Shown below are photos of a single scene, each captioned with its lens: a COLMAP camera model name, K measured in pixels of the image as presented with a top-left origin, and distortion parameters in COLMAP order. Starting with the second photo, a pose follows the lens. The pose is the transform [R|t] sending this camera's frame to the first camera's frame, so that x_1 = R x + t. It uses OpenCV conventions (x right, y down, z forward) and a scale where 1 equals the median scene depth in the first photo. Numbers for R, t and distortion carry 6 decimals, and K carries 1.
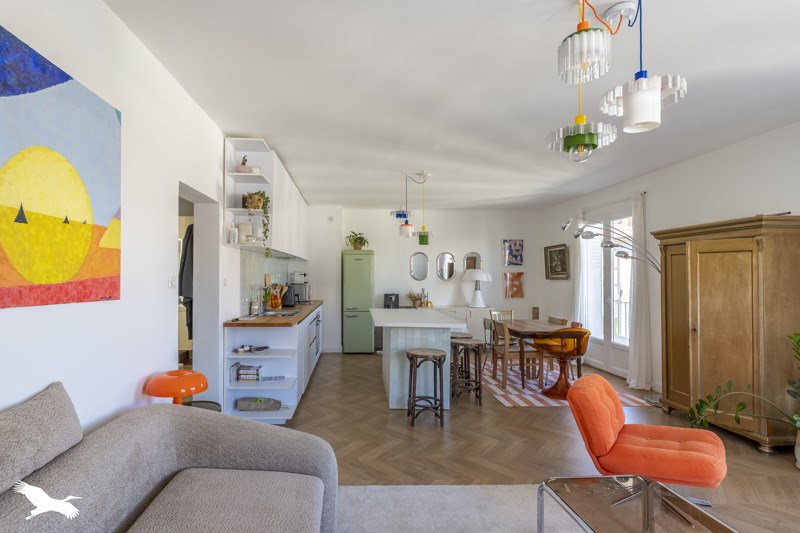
lens RADIAL K [[403.7, 0, 390.1], [0, 403.7, 279.8], [0, 0, 1]] dist [-0.001196, -0.000534]
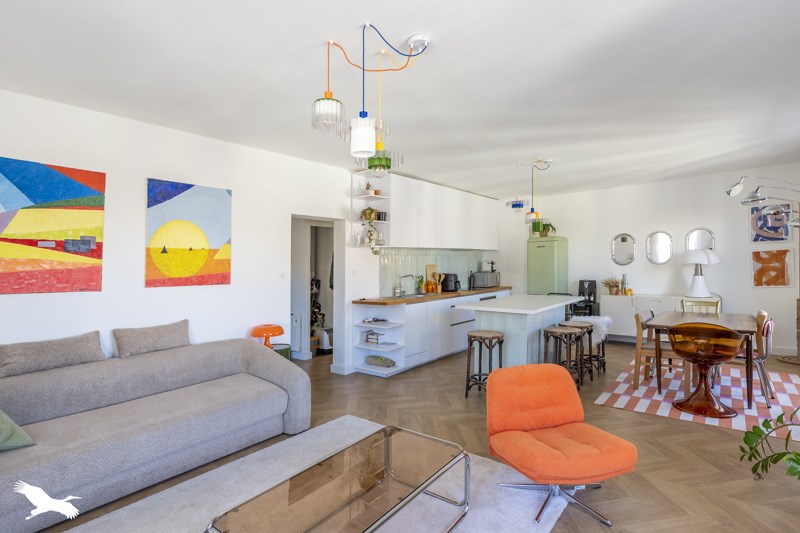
lens RADIAL K [[393.6, 0, 398.8], [0, 393.6, 262.1], [0, 0, 1]] dist [0.010919, 0.000061]
pose [[0.753499, -0.032870, -0.656626, 0.608591], [0.025423, 0.999459, -0.020858, 0.000780], [0.656957, -0.000977, 0.753928, 0.035791]]
